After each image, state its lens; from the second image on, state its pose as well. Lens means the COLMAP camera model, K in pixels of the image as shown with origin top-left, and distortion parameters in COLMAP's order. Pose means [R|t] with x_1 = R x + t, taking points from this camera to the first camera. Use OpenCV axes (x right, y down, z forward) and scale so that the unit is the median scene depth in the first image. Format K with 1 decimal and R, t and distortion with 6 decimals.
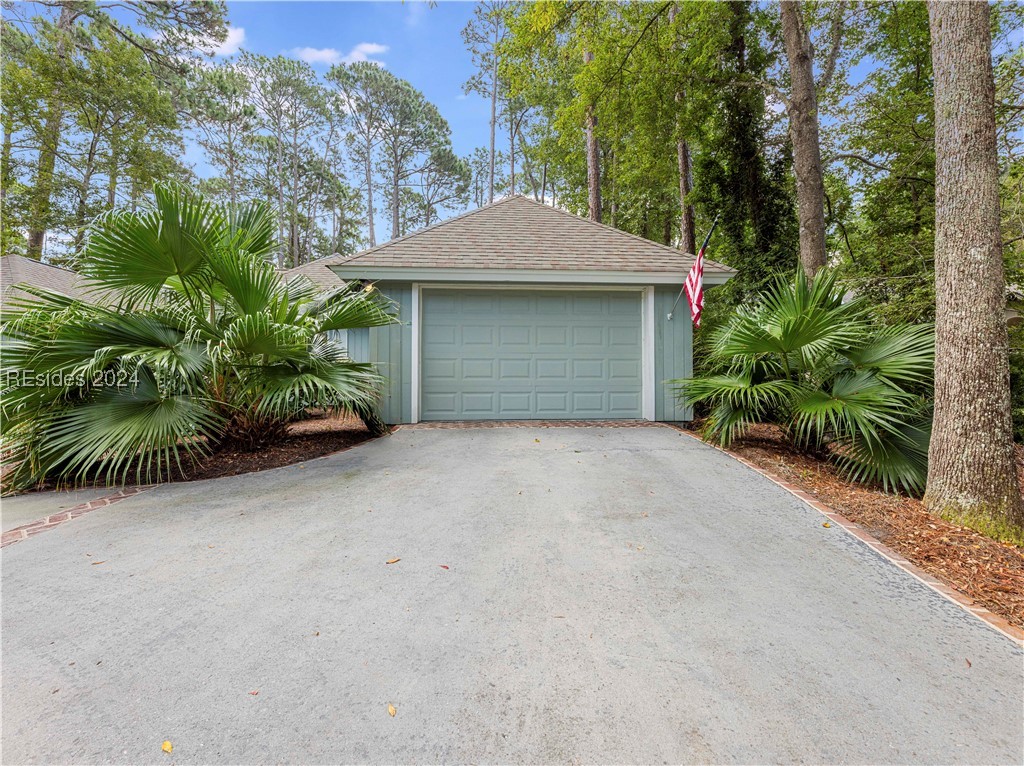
lens RADIAL K [[456.2, 0, 504.4], [0, 456.2, 381.1], [0, 0, 1]] dist [0.001638, 0.000491]
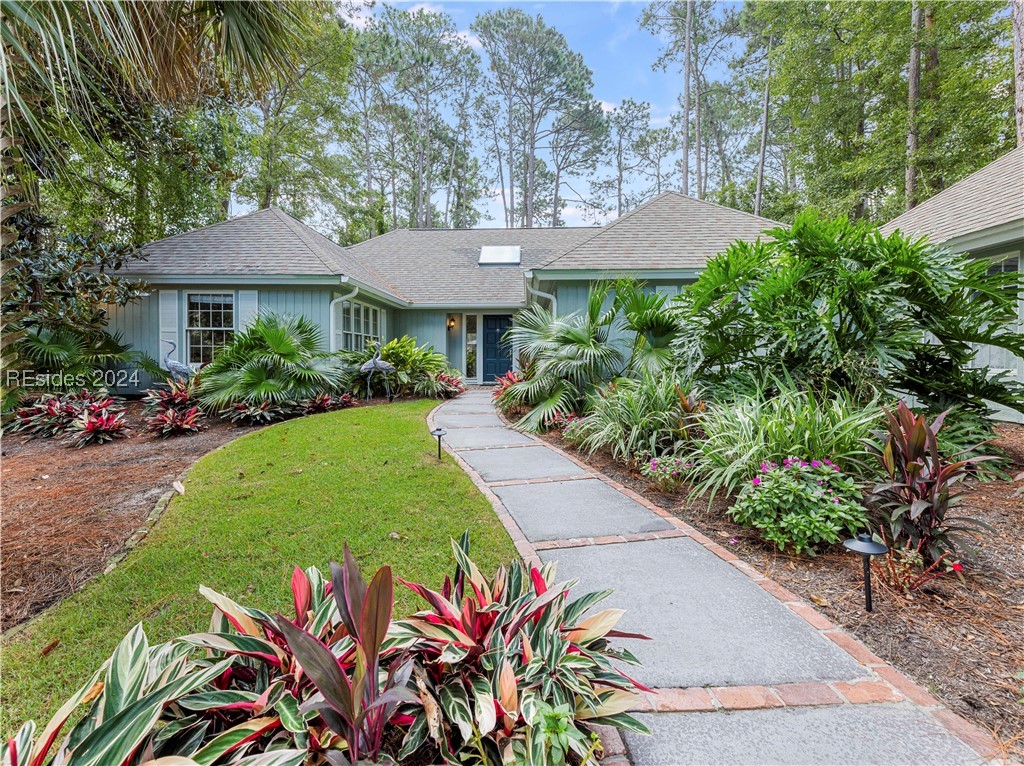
lens RADIAL K [[458.4, 0, 511.8], [0, 458.4, 377.4], [0, 0, 1]] dist [0.000304, 0.000100]
pose [[0.990854, 0.006238, -0.134793, -0.781866], [-0.001589, 0.999401, 0.034569, -0.007390], [0.134928, -0.034038, 0.990271, 0.352945]]
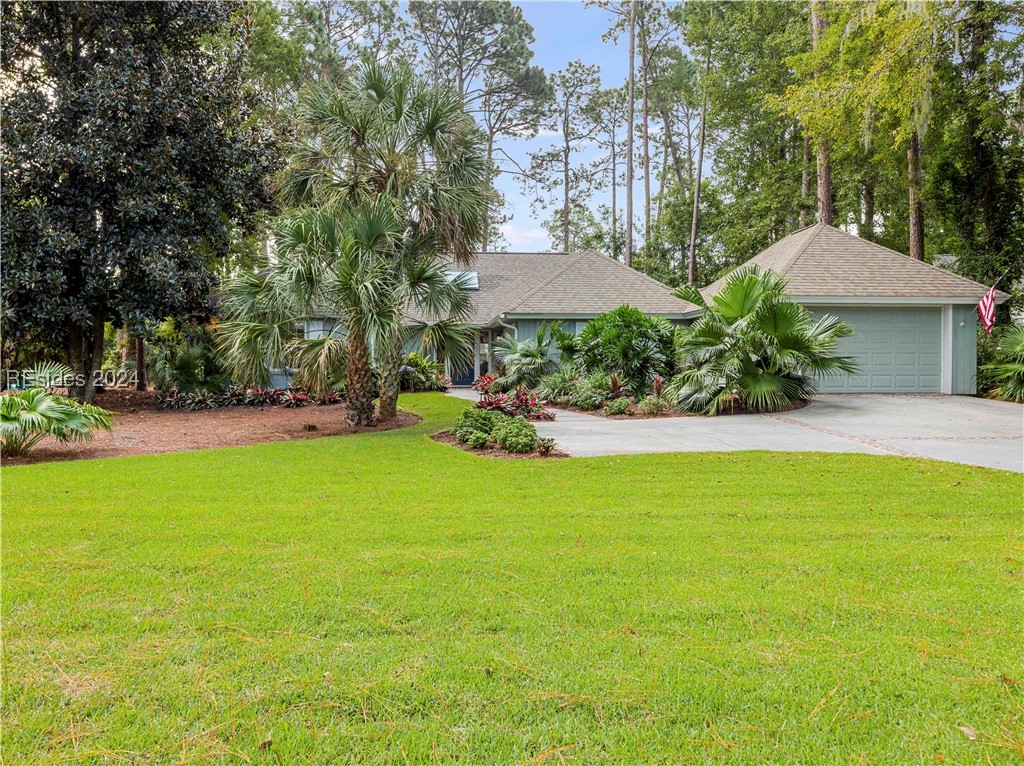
lens RADIAL K [[722.8, 0, 510.1], [0, 722.8, 402.2], [0, 0, 1]] dist [0.003541, 0.001937]
pose [[0.999972, 0.000737, 0.007405, -0.854586], [-0.000992, 0.999404, 0.034496, 0.024957], [-0.007375, -0.034503, 0.999377, -1.030429]]
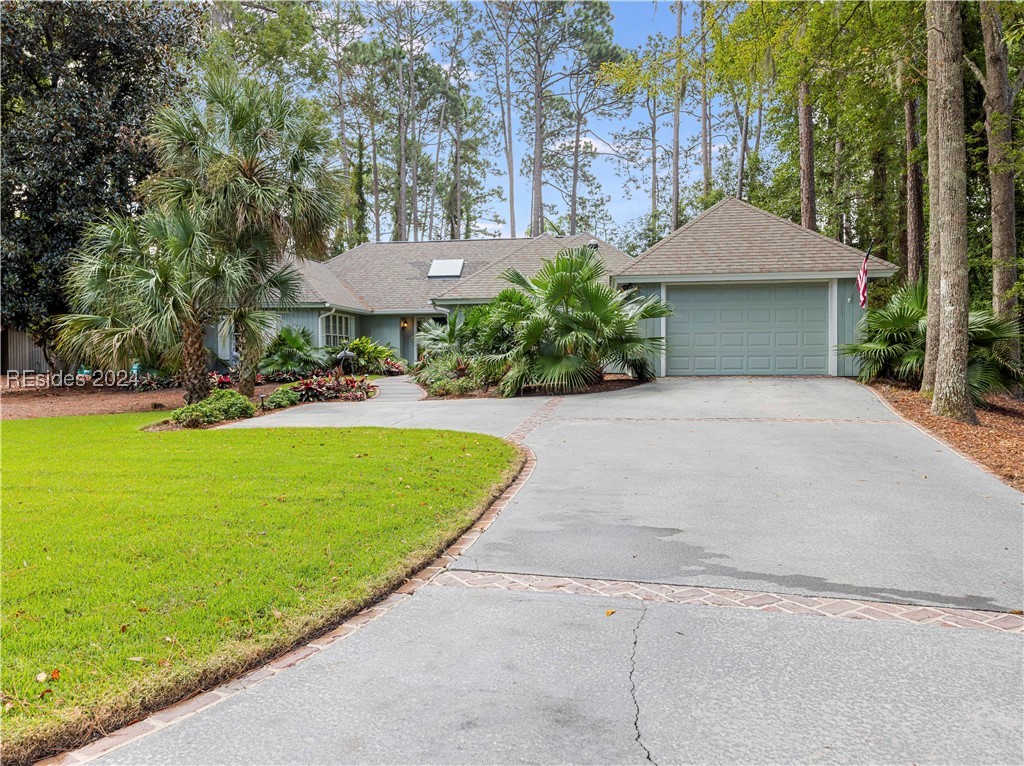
lens RADIAL K [[742.2, 0, 512.0], [0, 742.2, 383.0], [0, 0, 1]] dist [0.008861, 0.003589]
pose [[0.977151, 0.000350, -0.212545, -0.116998], [0.004962, 0.999689, 0.024456, 0.036240], [0.212488, -0.024952, 0.976845, -1.059673]]
